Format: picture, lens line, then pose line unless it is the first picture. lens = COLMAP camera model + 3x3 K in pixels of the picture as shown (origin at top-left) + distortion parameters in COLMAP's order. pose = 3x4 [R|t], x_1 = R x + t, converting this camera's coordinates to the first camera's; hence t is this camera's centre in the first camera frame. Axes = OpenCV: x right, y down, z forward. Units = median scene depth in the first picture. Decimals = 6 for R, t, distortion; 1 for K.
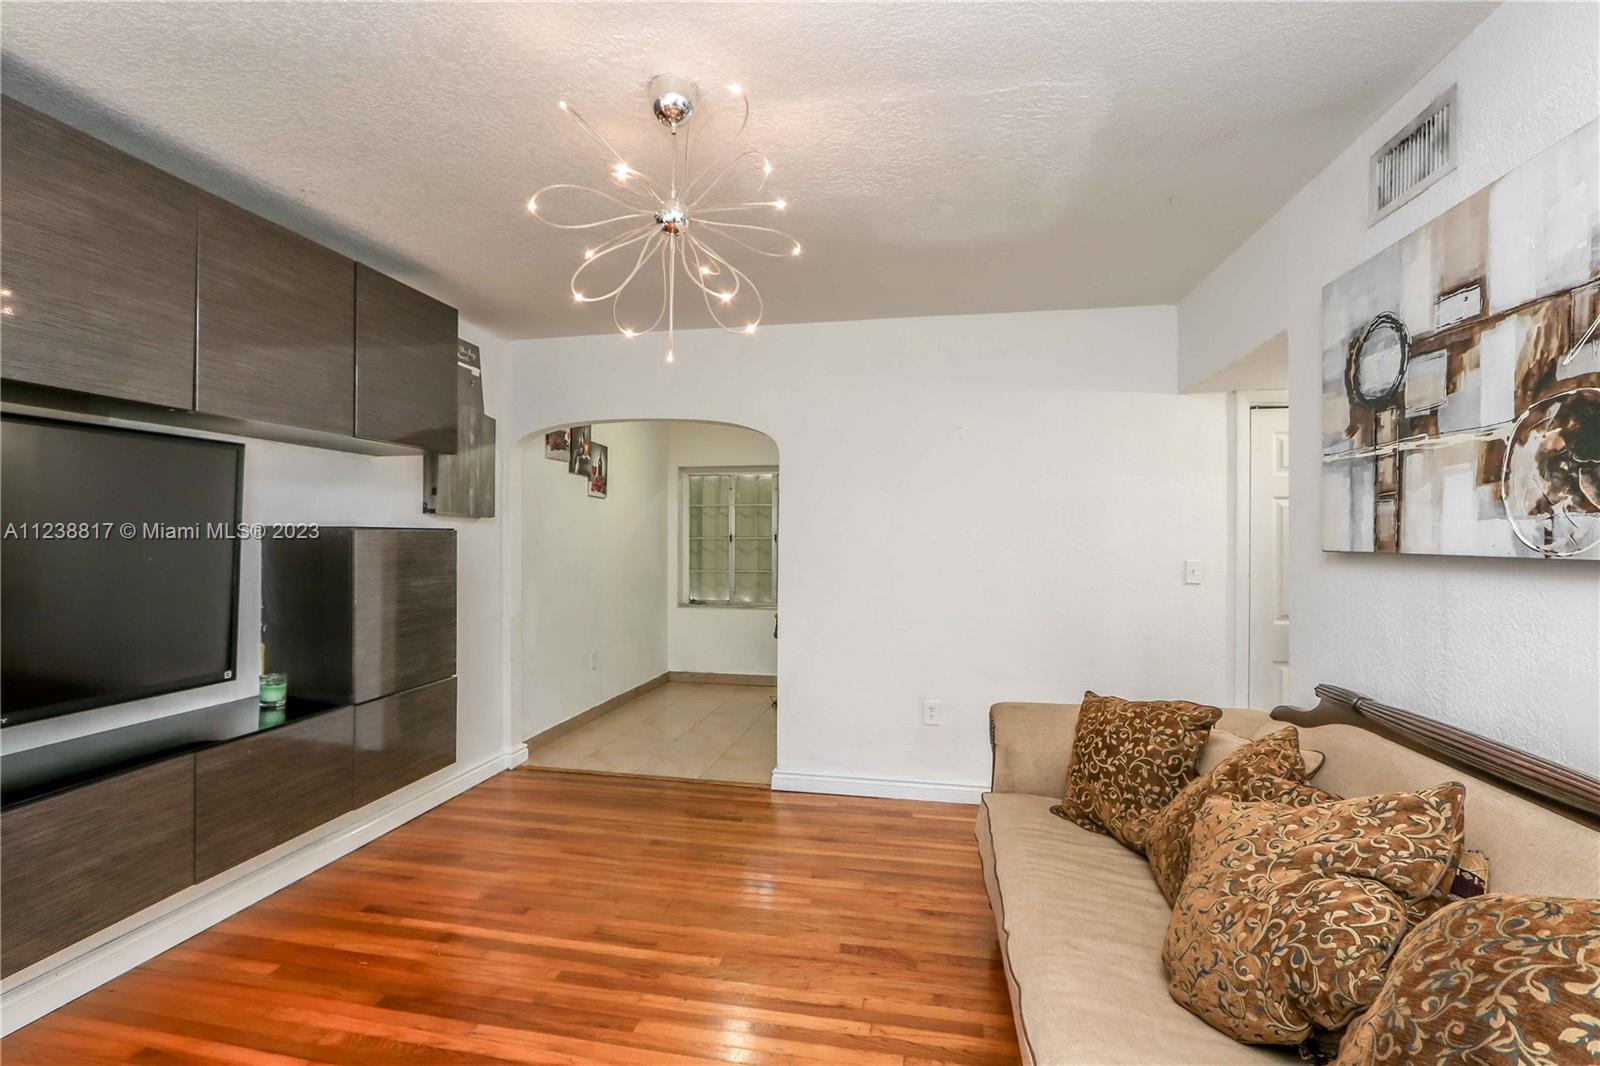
lens RADIAL K [[769.1, 0, 790.2], [0, 769.1, 532.8], [0, 0, 1]] dist [-0.018837, 0.002265]
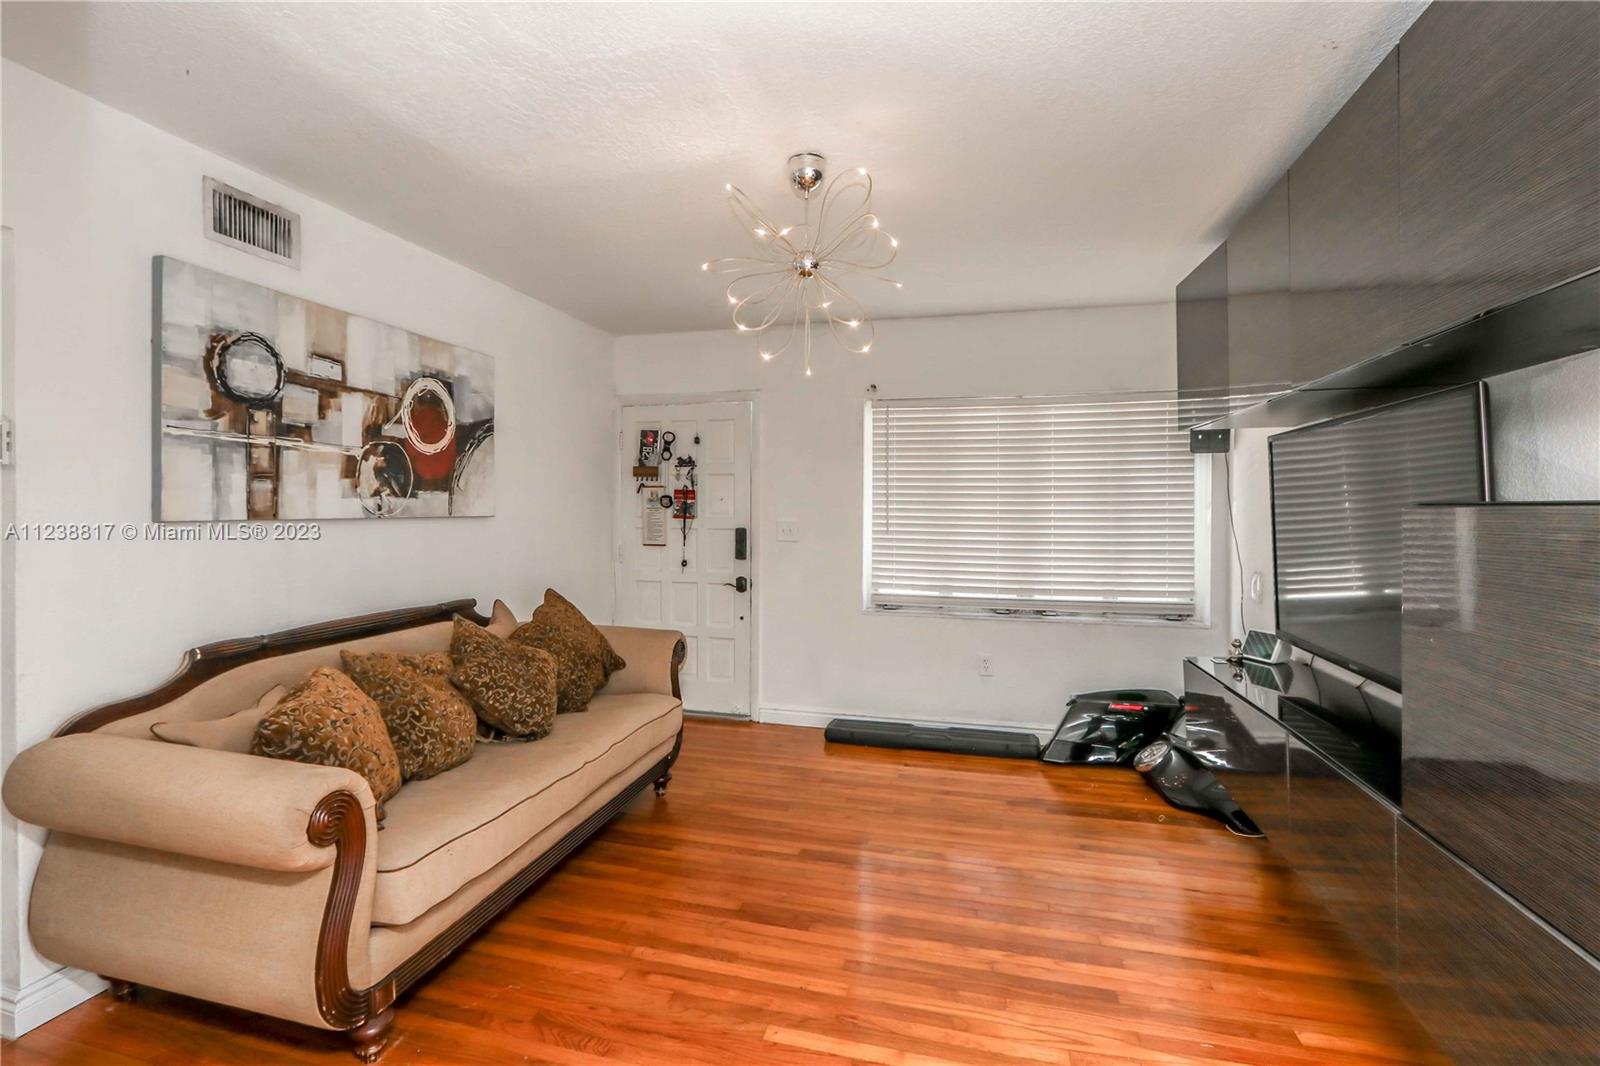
lens RADIAL K [[769.1, 0, 795.8], [0, 769.1, 507.7], [0, 0, 1]] dist [-0.018837, 0.002265]
pose [[-0.998396, -0.008084, 0.056036, -0.214873], [-0.008209, 0.999964, -0.001992, 0.000487], [-0.056018, -0.002448, -0.998427, 2.344444]]
